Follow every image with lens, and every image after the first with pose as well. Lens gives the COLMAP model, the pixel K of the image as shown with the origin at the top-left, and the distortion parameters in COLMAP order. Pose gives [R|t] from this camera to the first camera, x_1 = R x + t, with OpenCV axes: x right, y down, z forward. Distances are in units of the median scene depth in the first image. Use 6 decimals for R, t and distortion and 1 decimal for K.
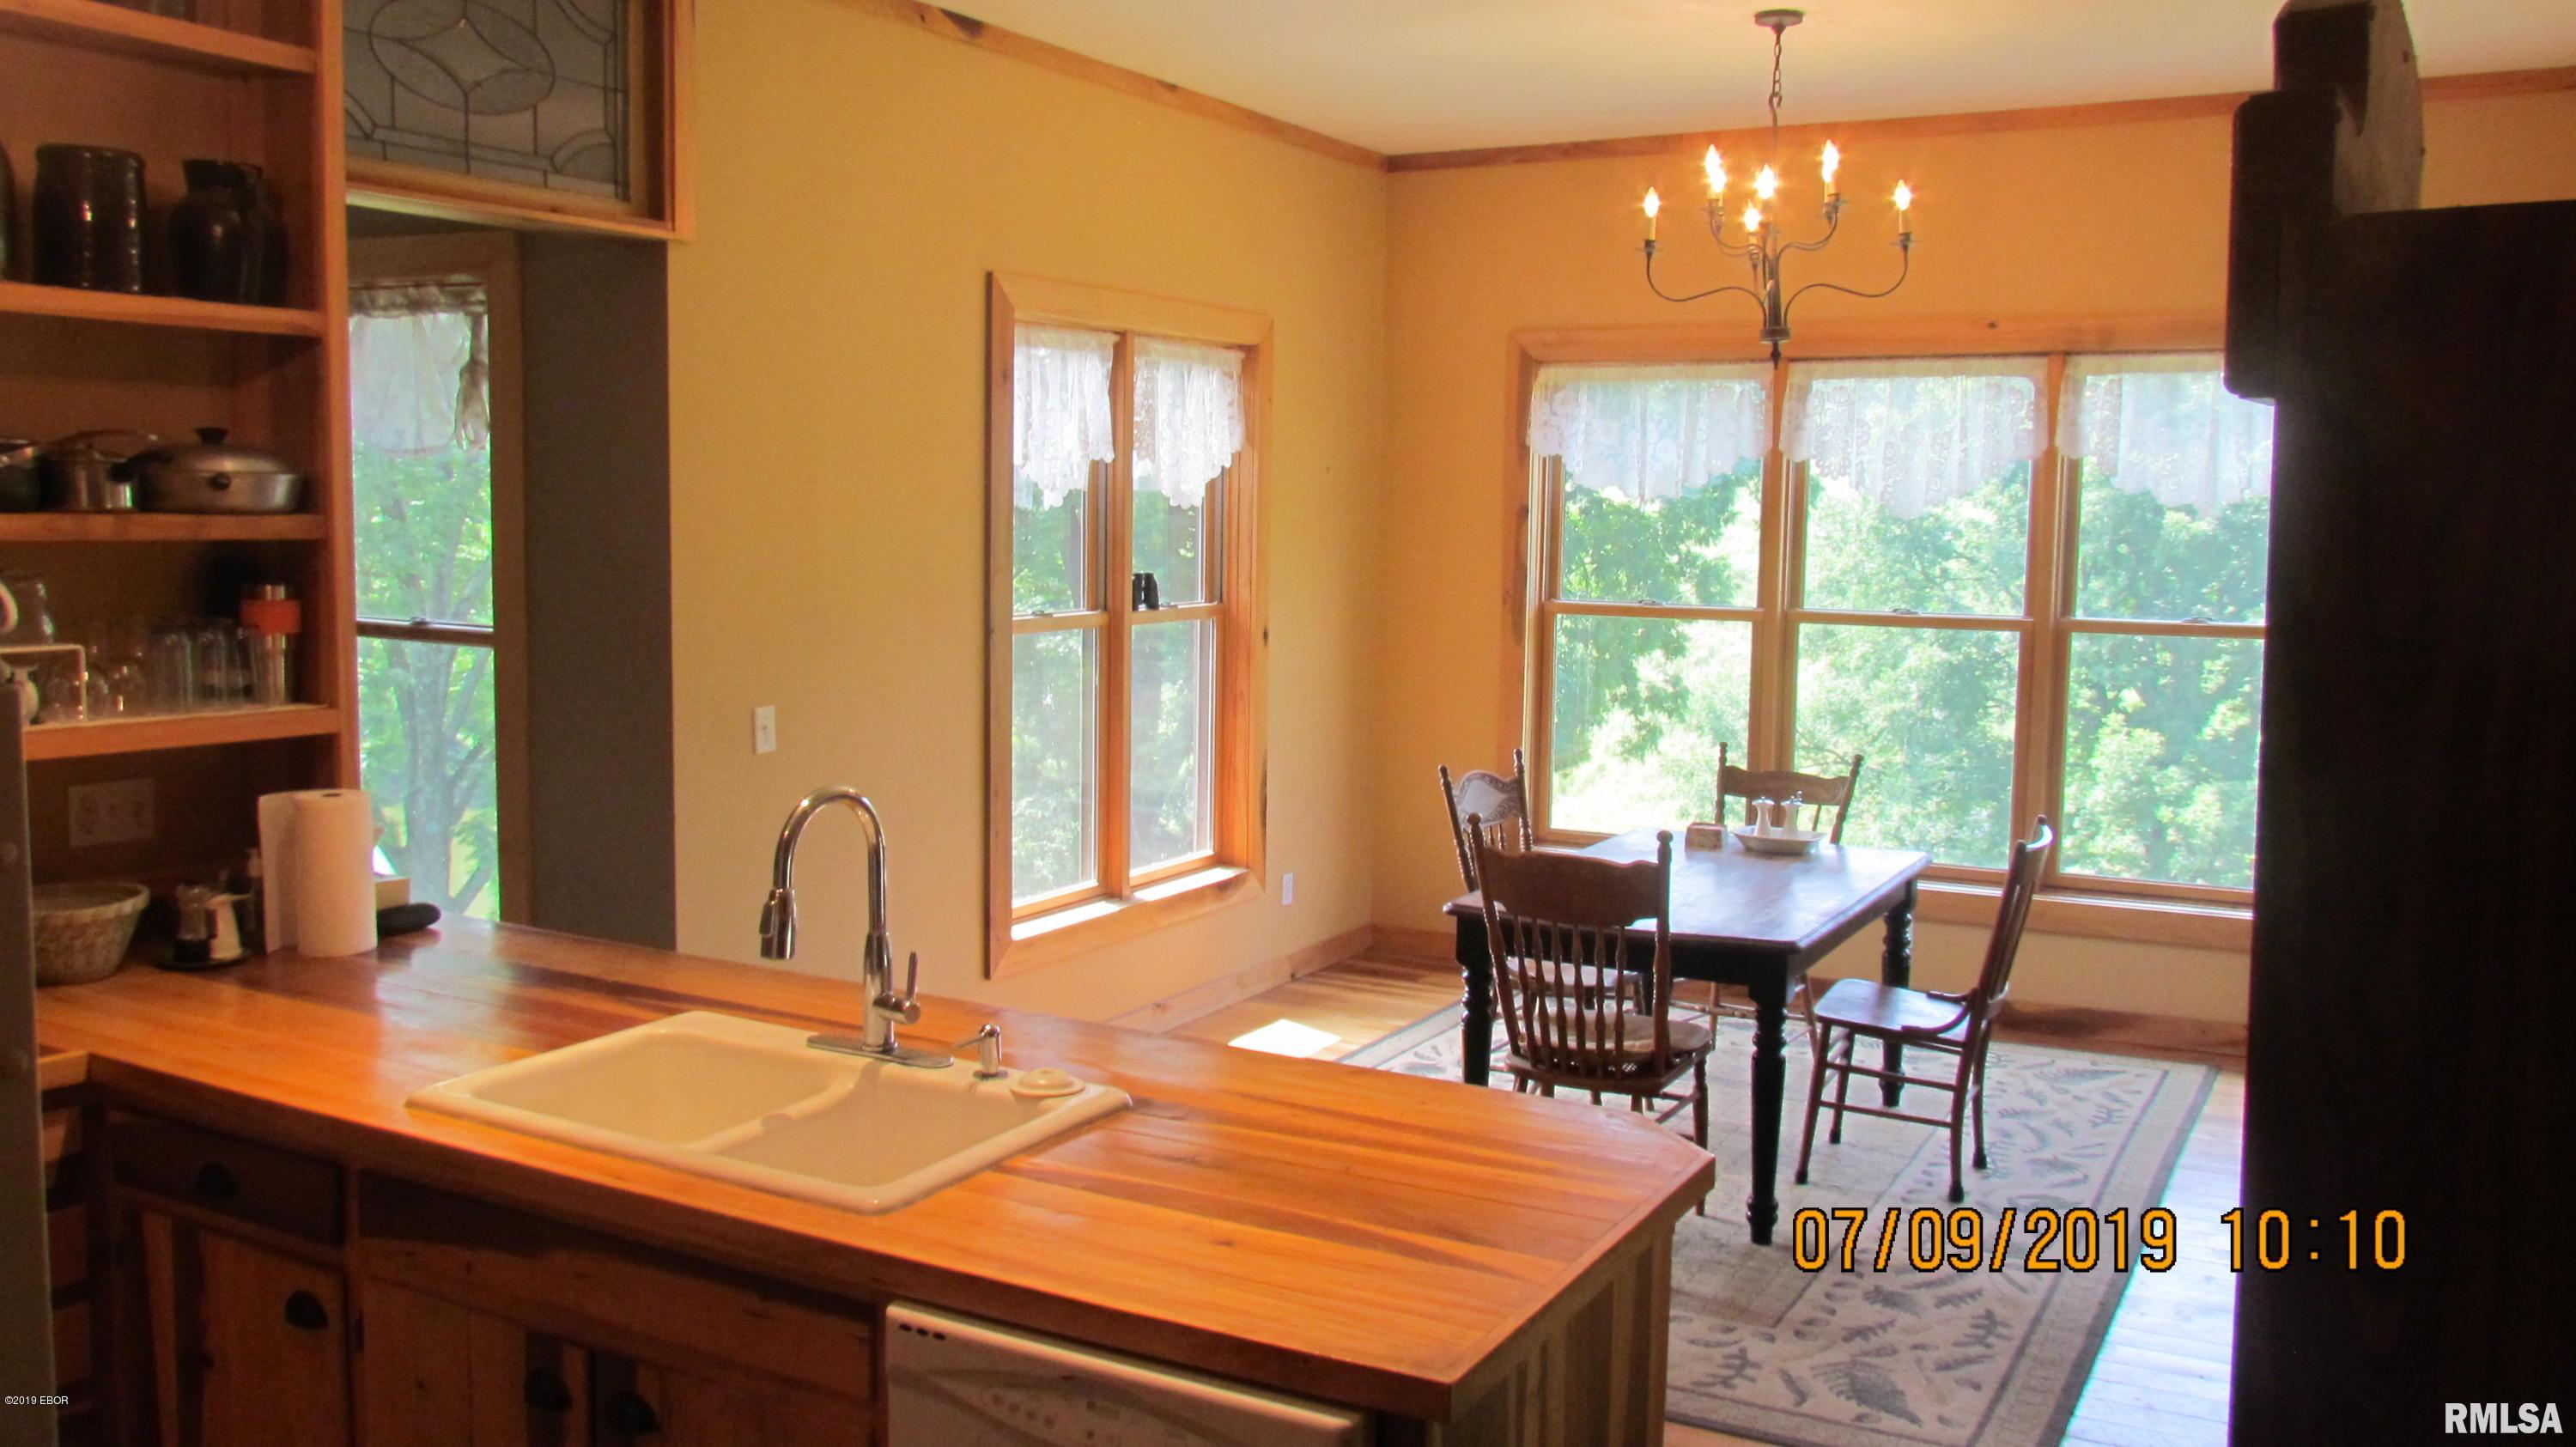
lens RADIAL K [[2127.0, 0, 1293.1], [0, 2127.0, 728.4], [0, 0, 1]] dist [-0.011484, -0.022199]
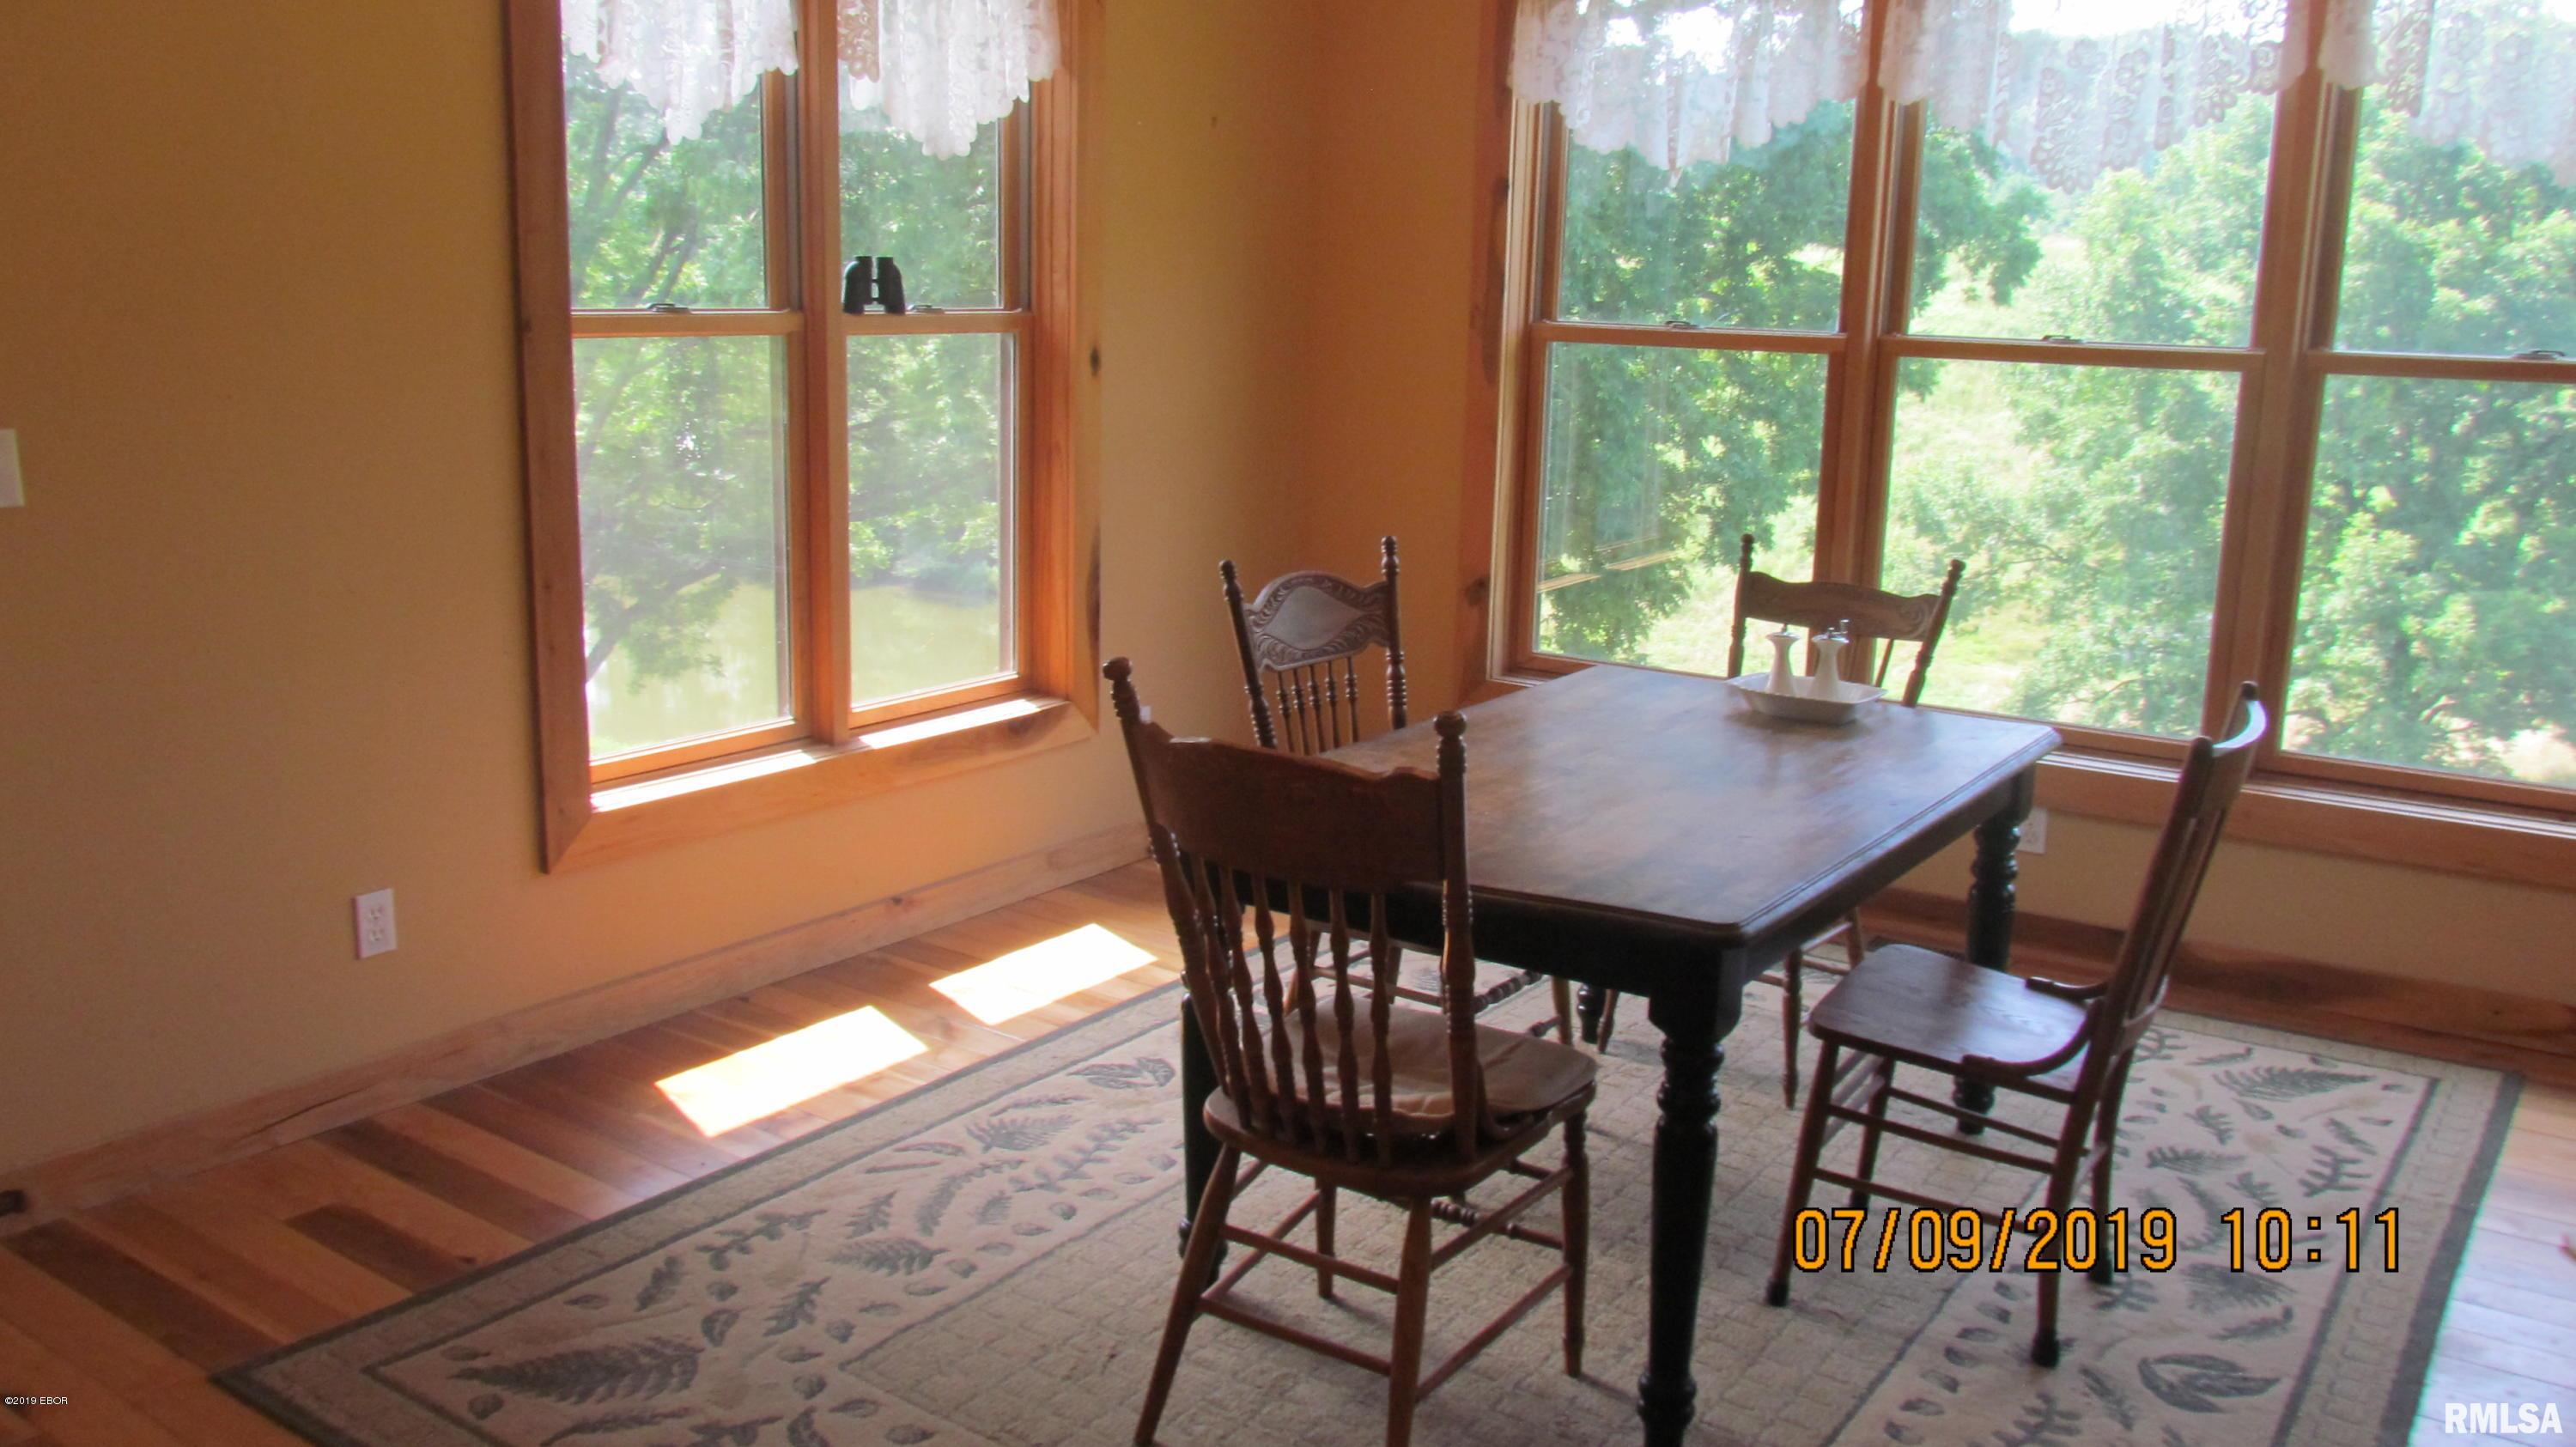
lens RADIAL K [[2127.0, 0, 1290.8], [0, 2127.0, 717.2], [0, 0, 1]] dist [-0.011484, -0.022199]
pose [[0.995115, 0.032067, -0.093374, 0.120400], [-0.022711, 0.994769, 0.099590, 0.000705], [0.096079, -0.096983, 0.990638, 0.331058]]
